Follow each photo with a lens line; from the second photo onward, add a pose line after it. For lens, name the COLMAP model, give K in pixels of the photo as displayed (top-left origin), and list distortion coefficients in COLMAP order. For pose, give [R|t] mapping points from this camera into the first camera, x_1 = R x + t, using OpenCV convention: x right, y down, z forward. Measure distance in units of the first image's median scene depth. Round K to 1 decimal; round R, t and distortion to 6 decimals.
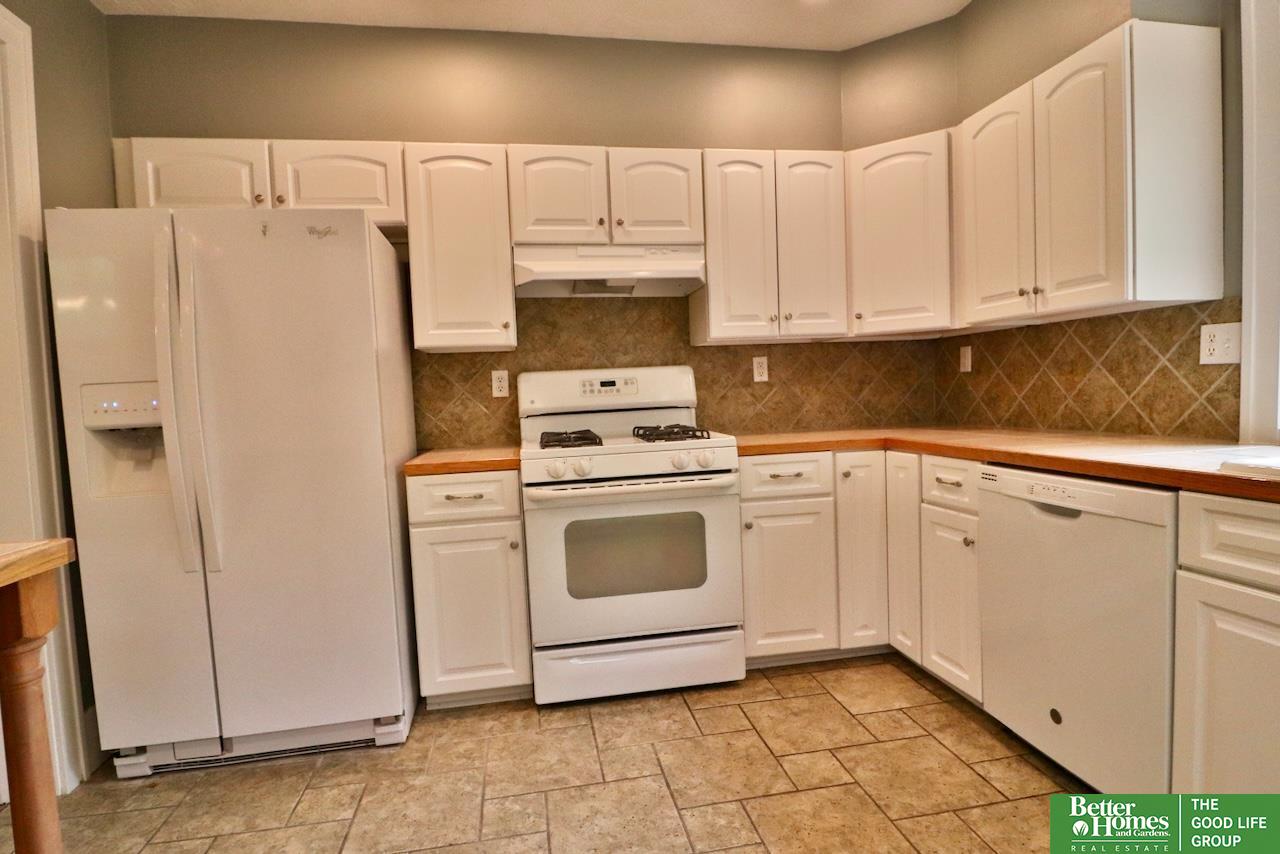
lens RADIAL K [[662.4, 0, 629.0], [0, 662.4, 430.6], [0, 0, 1]] dist [0.003376, -0.017144]
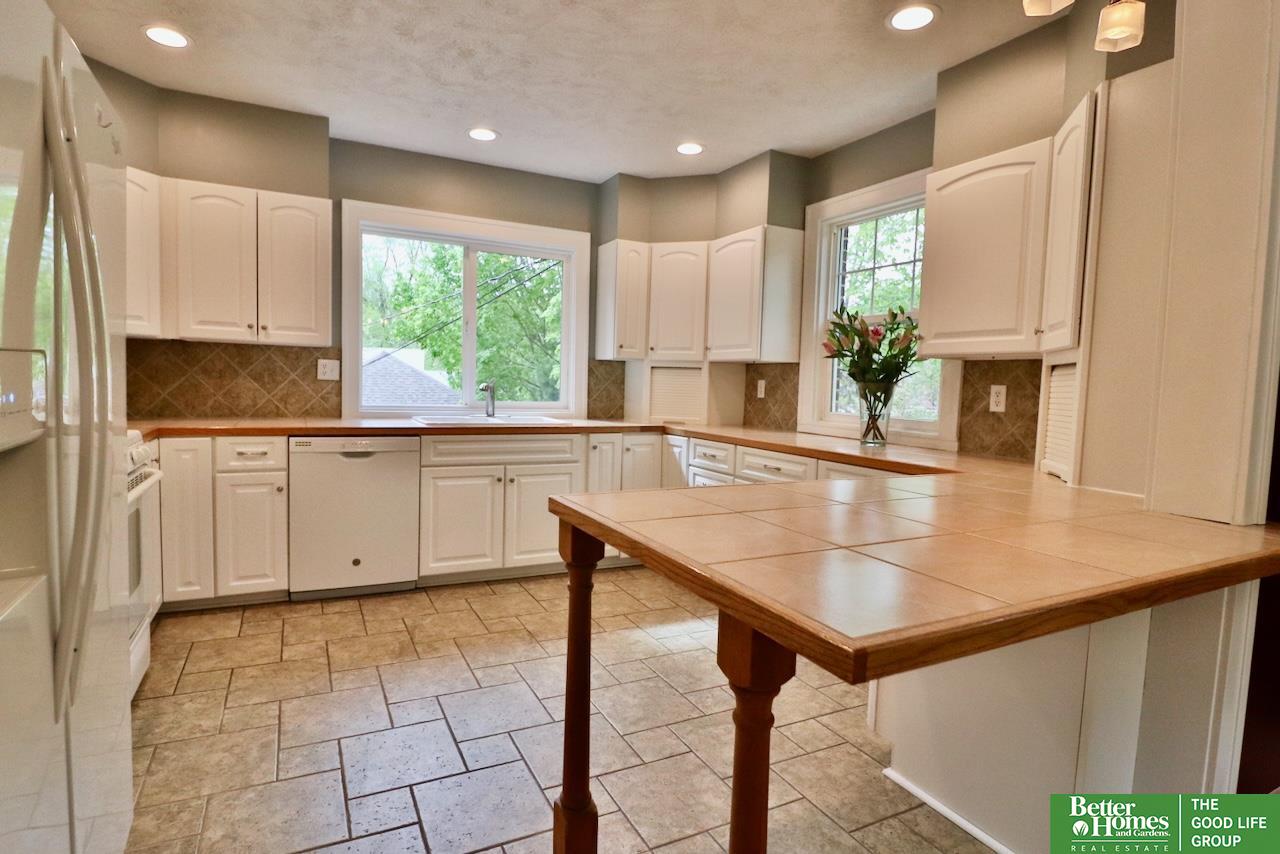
lens RADIAL K [[662.4, 0, 629.0], [0, 662.4, 430.6], [0, 0, 1]] dist [0.003376, -0.017144]
pose [[-0.294129, -0.042746, 0.954809, -1.182416], [0.032812, 0.997959, 0.054786, -0.025261], [-0.955202, 0.047443, -0.292126, 0.657565]]
